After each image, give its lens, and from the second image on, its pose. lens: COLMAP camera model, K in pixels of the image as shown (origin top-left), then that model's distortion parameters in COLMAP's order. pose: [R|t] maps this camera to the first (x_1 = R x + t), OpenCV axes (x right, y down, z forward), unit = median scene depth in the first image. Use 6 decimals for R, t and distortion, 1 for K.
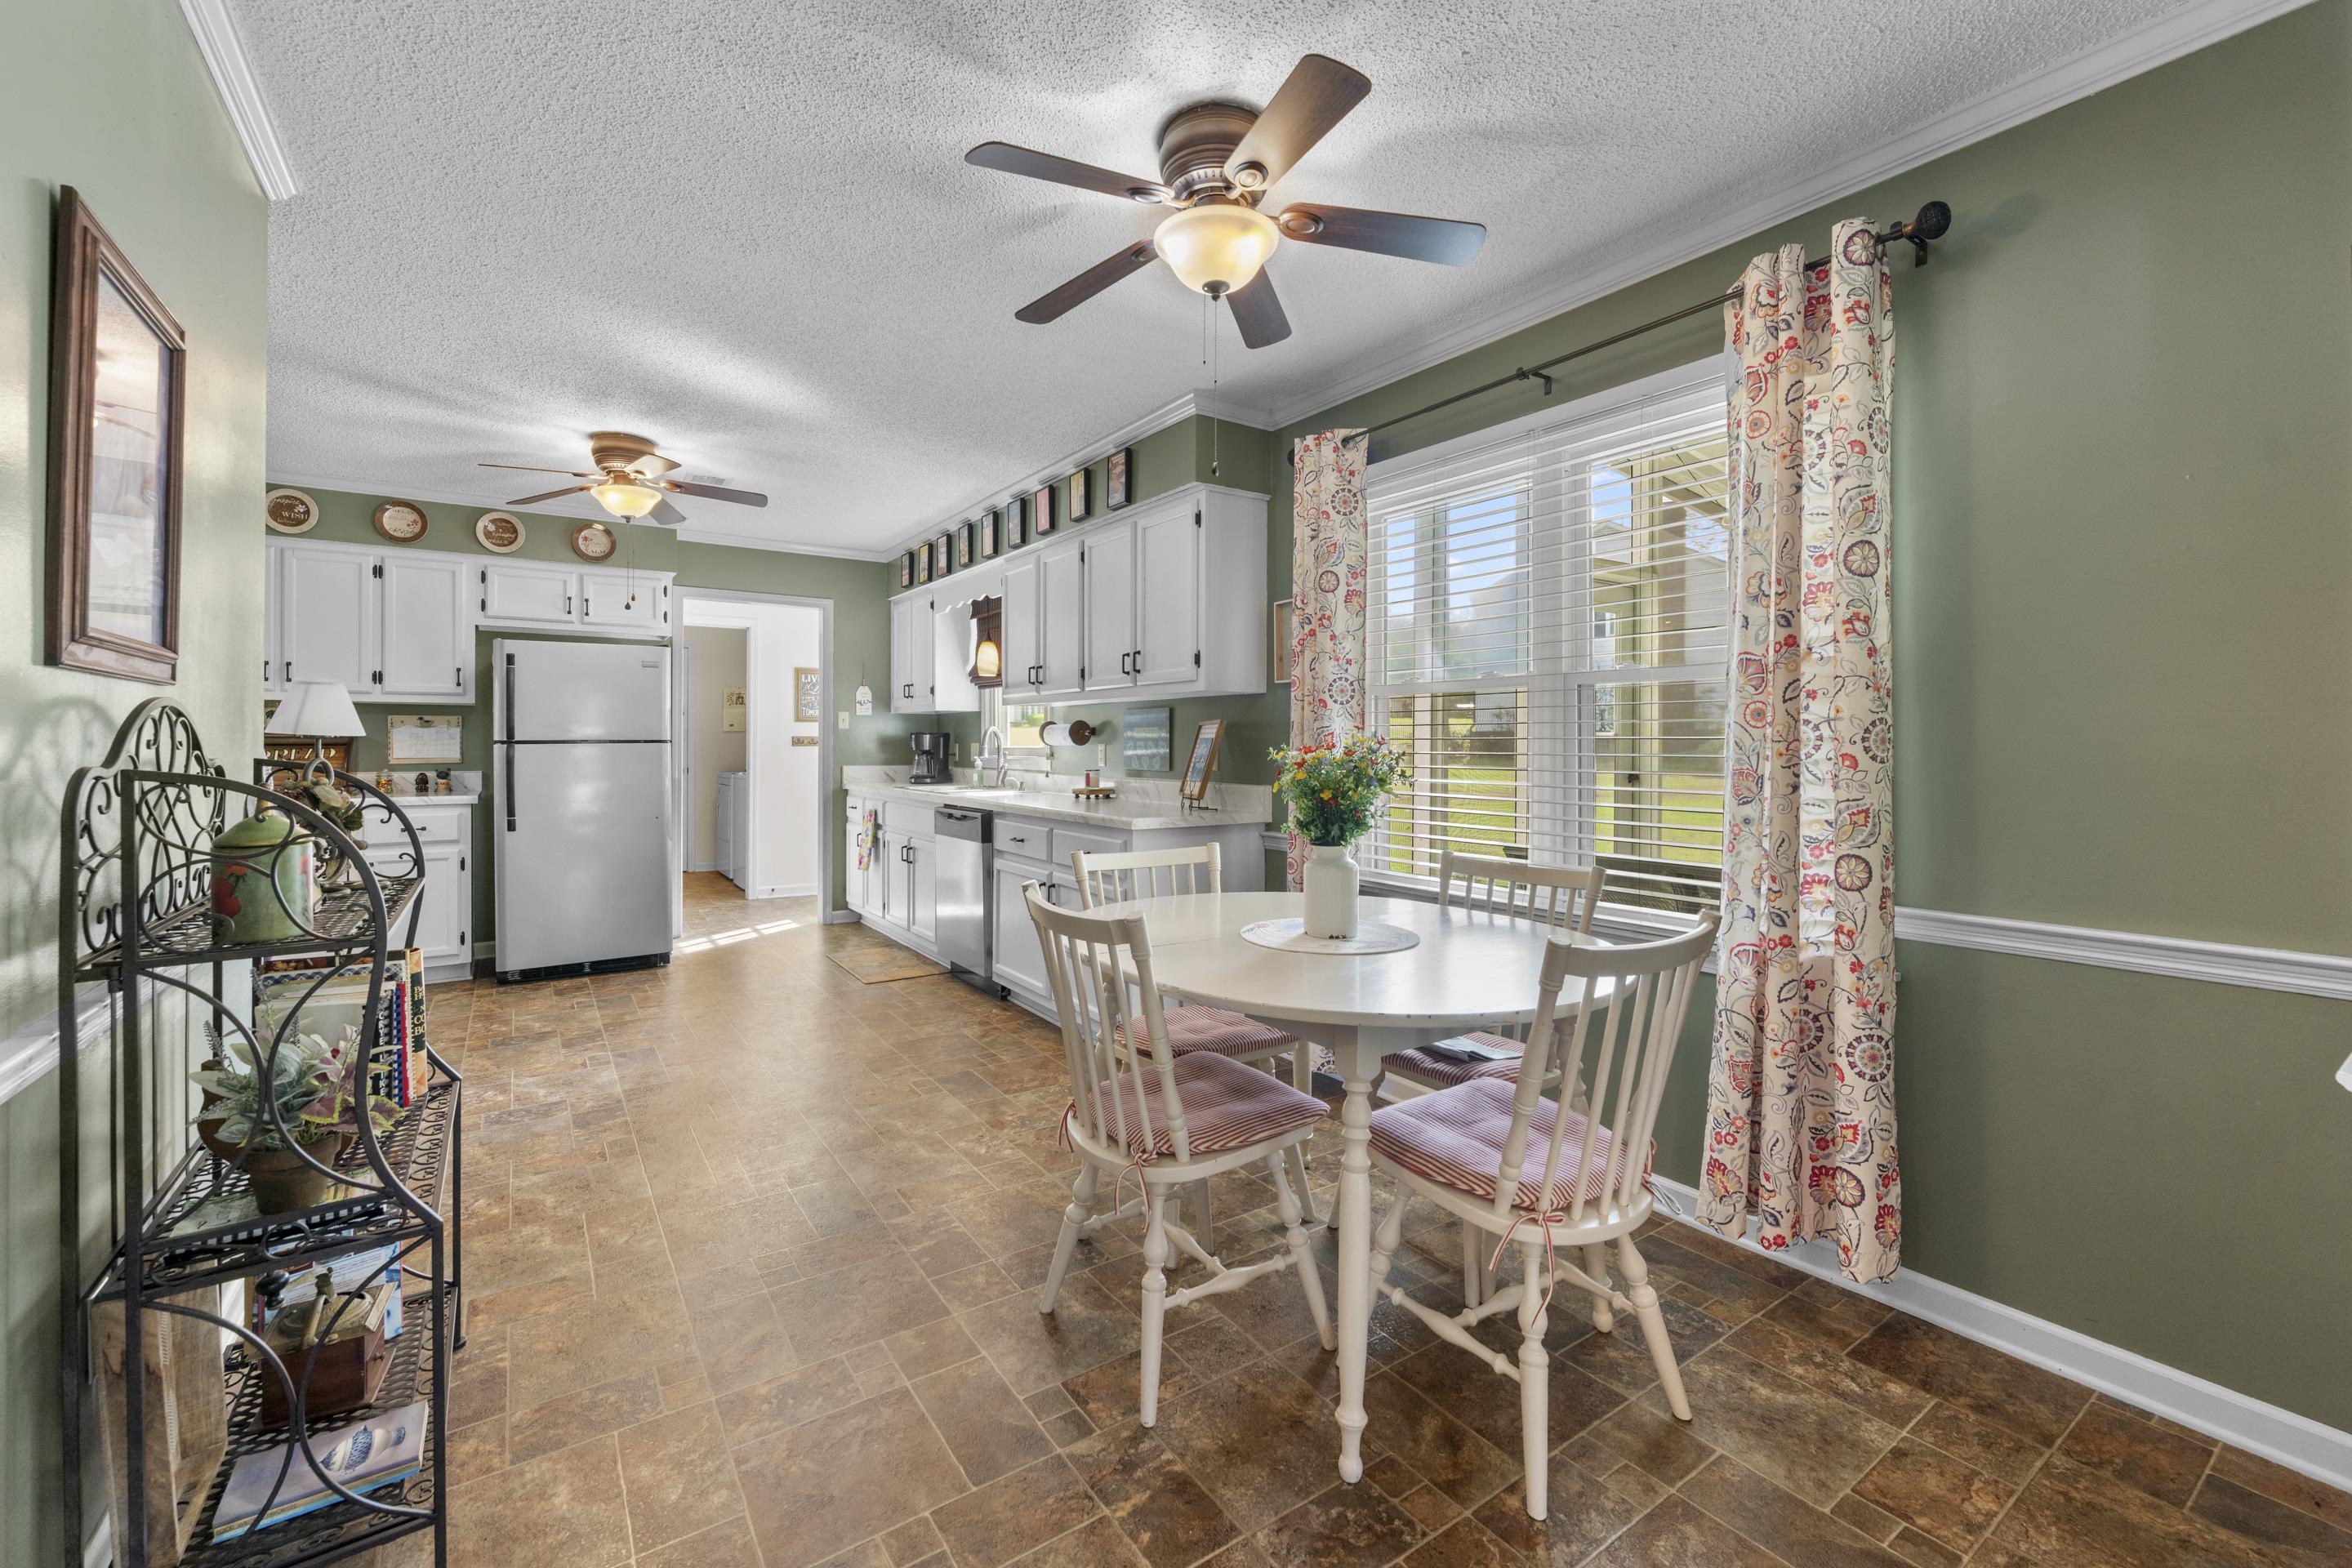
lens RADIAL K [[973.9, 0, 1165.9], [0, 973.9, 747.2], [0, 0, 1]] dist [-0.001275, -0.000097]
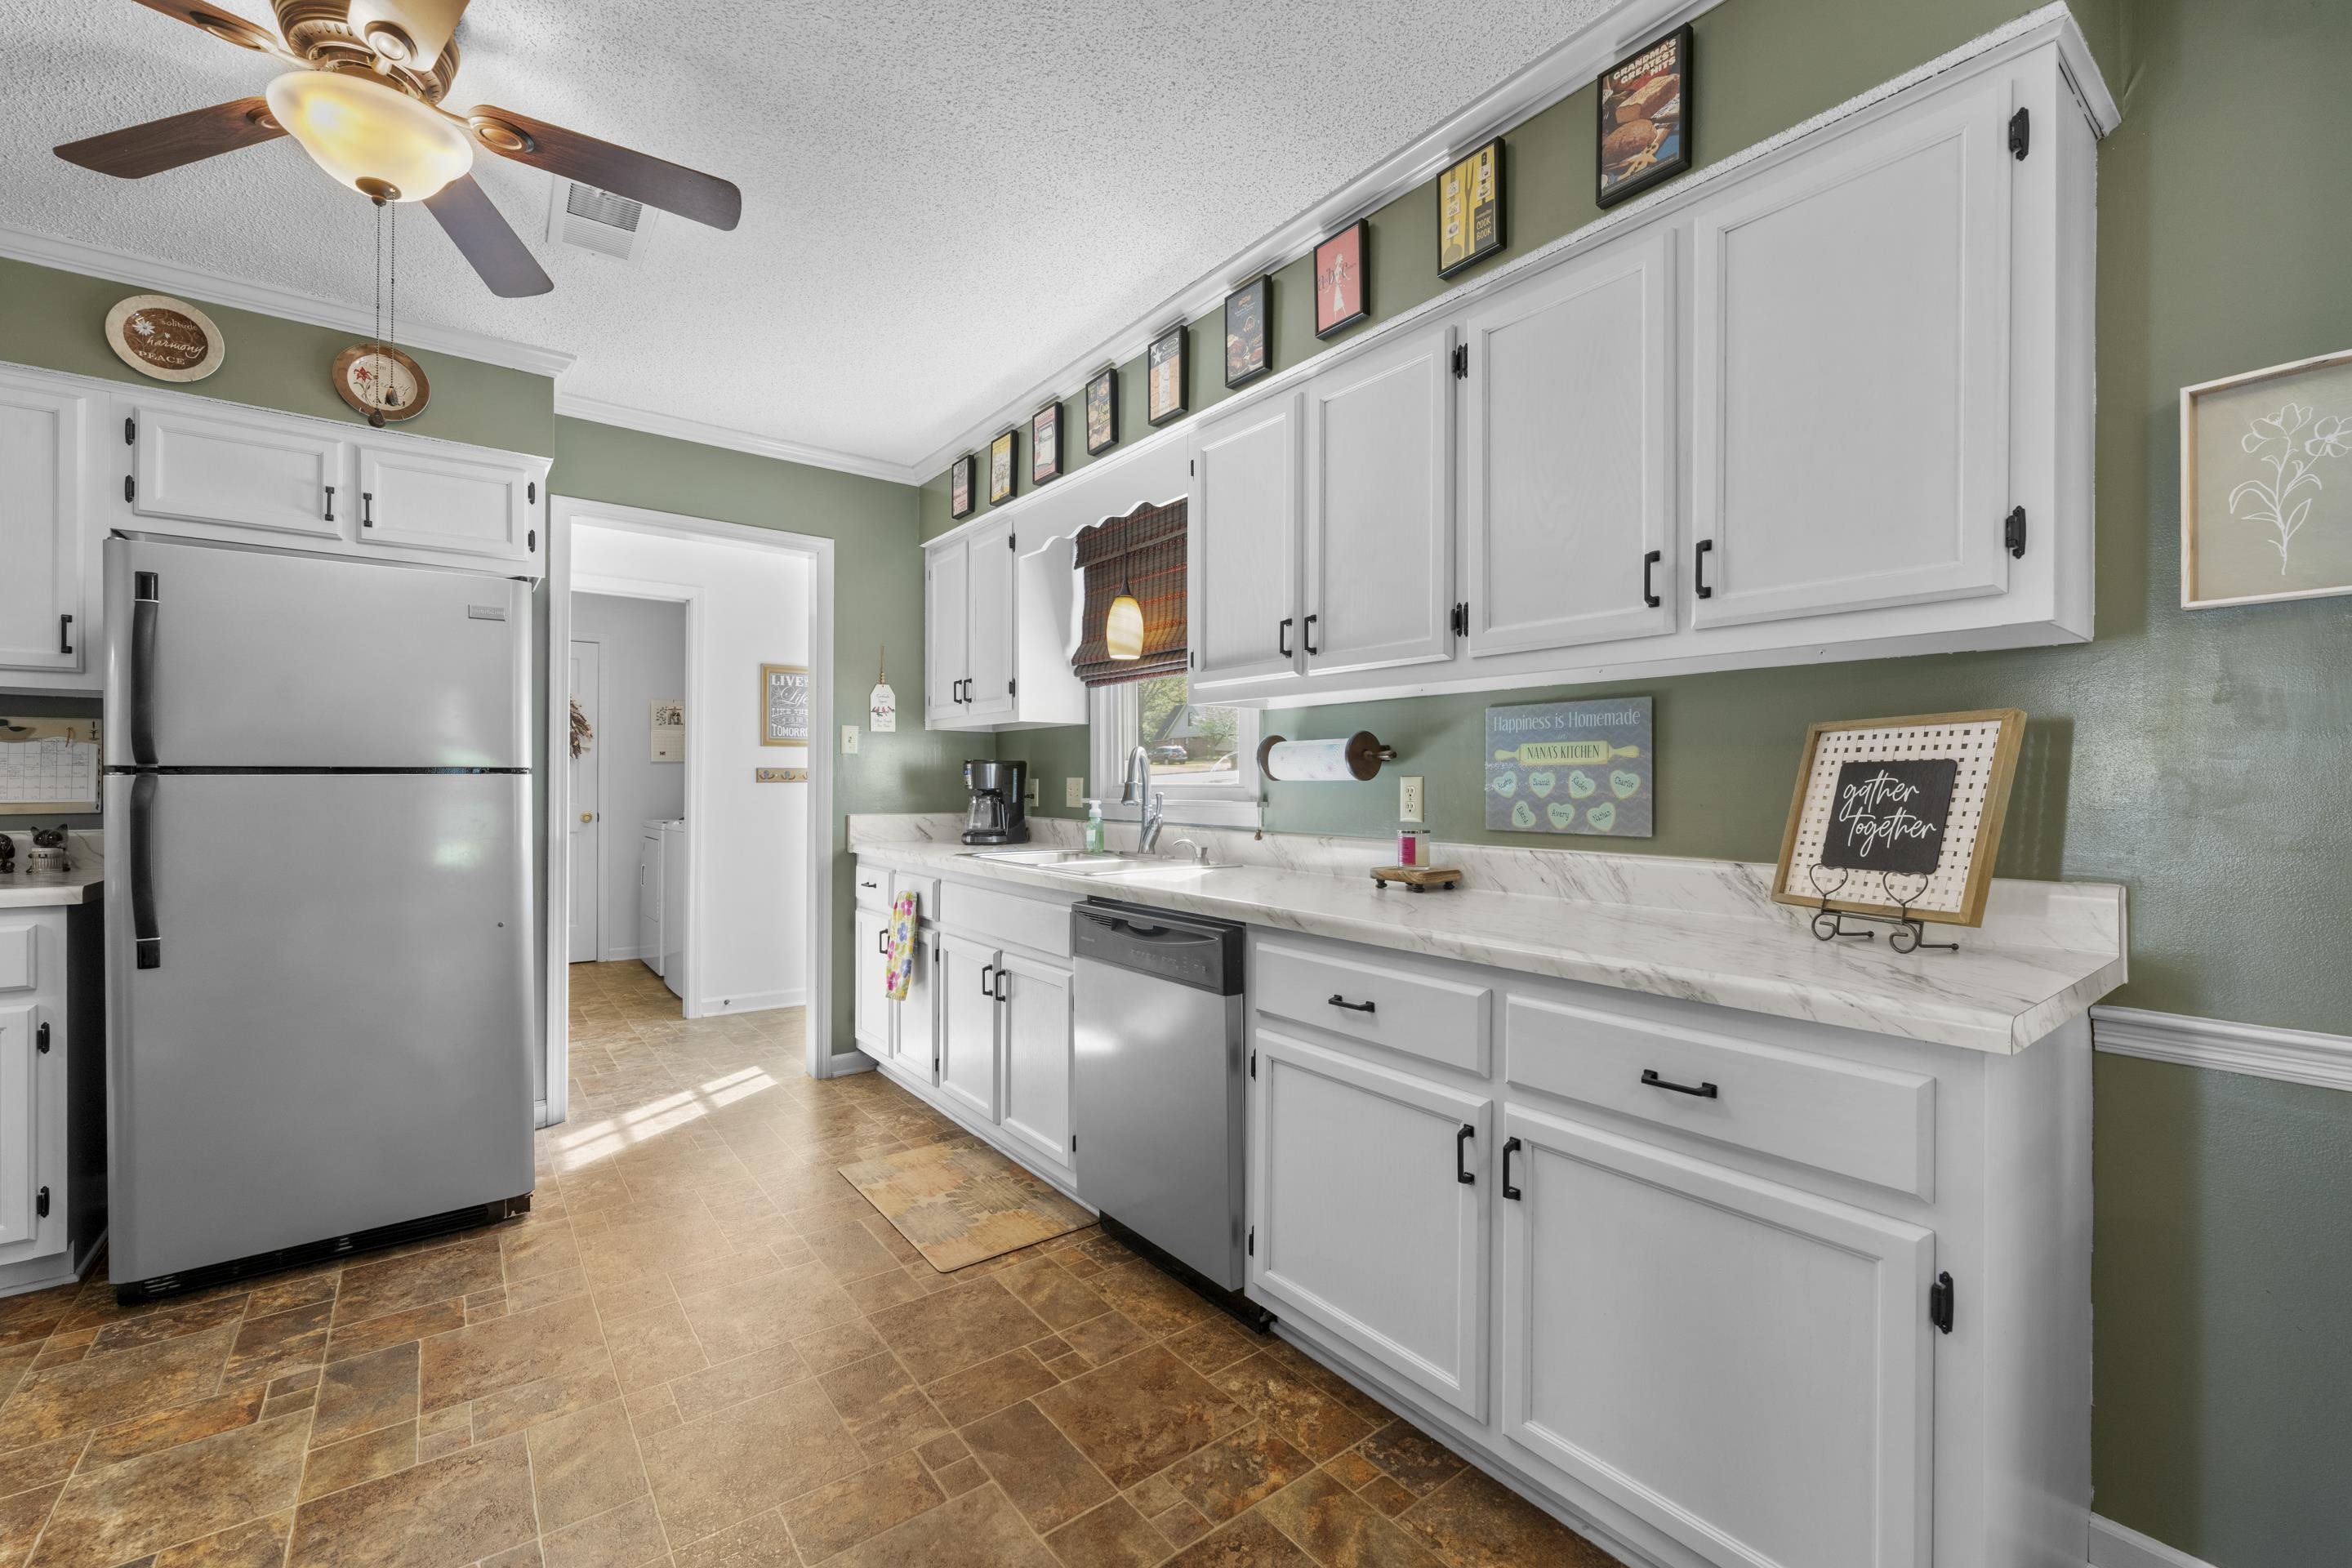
lens RADIAL K [[960.7, 0, 1169.6], [0, 960.7, 786.3], [0, 0, 1]] dist [-0.000906, 0.000227]
pose [[0.998026, 0.001651, 0.062774, -0.192103], [-0.001595, 0.999998, -0.000947, 0.001750], [-0.062775, 0.000845, 0.998027, 0.440968]]
